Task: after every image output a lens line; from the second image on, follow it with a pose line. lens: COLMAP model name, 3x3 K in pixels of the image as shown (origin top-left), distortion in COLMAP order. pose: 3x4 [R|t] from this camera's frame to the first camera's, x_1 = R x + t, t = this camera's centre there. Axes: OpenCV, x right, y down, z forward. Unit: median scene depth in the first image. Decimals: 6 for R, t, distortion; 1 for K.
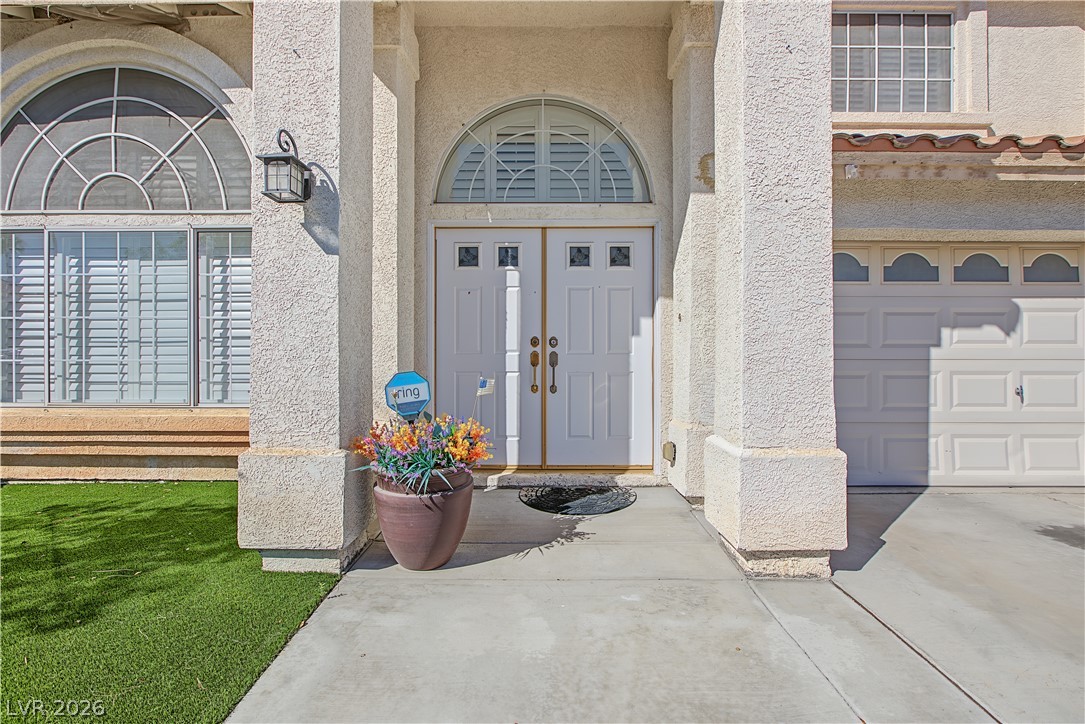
lens RADIAL K [[501.3, 0, 550.2], [0, 501.3, 357.8], [0, 0, 1]] dist [-0.014138, 0.003889]
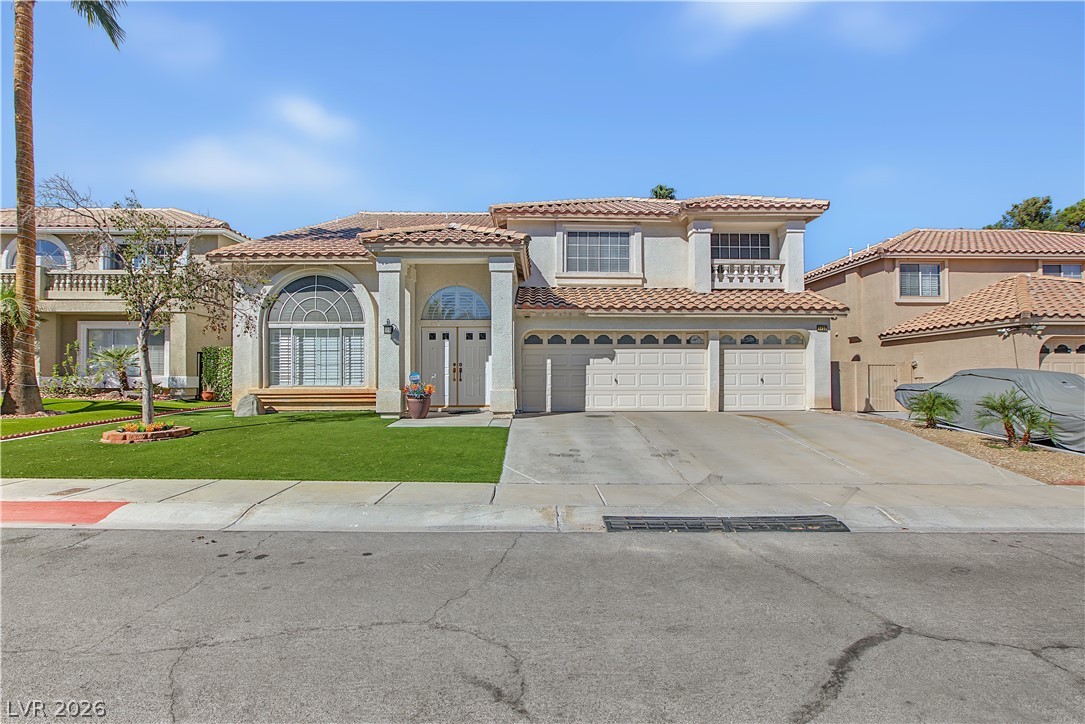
lens RADIAL K [[501.3, 0, 558.3], [0, 501.3, 366.9], [0, 0, 1]] dist [-0.014138, 0.003889]
pose [[0.999154, -0.003989, 0.040923, 0.472986], [0.004830, 0.999779, -0.020472, 0.047852], [-0.040833, 0.020652, 0.998953, -2.053269]]
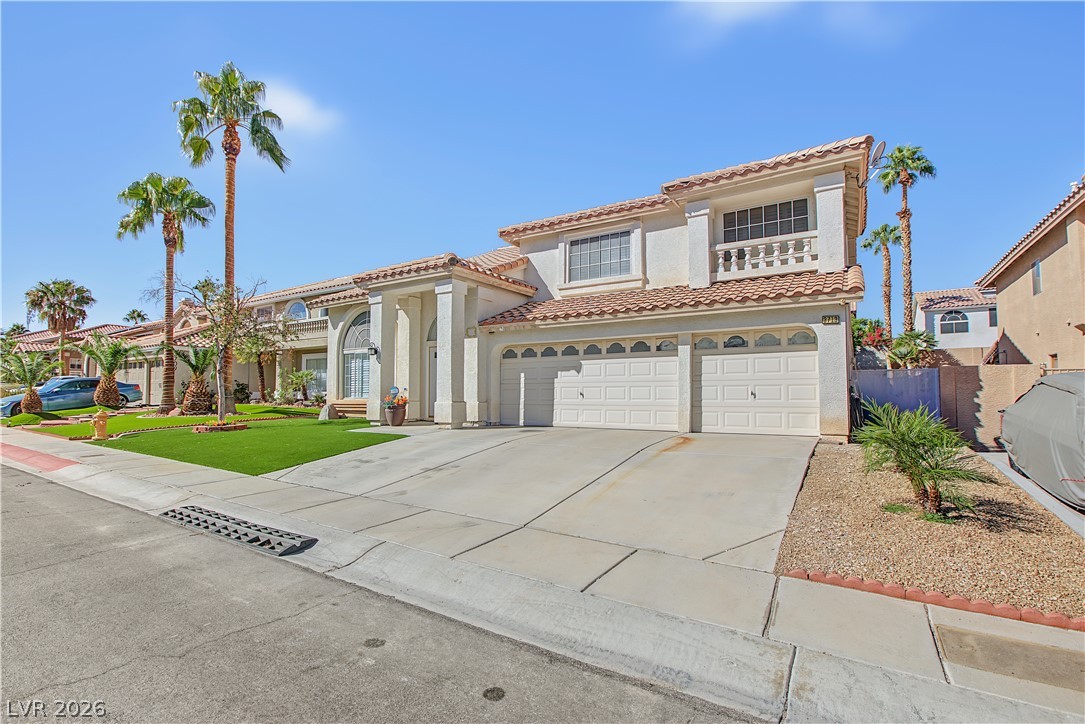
lens RADIAL K [[501.3, 0, 546.7], [0, 501.3, 366.1], [0, 0, 1]] dist [-0.014138, 0.003889]
pose [[0.852377, -0.032909, -0.521892, 2.273455], [0.004236, 0.998420, -0.056039, 0.070036], [0.522911, 0.045555, 0.851169, -1.530240]]
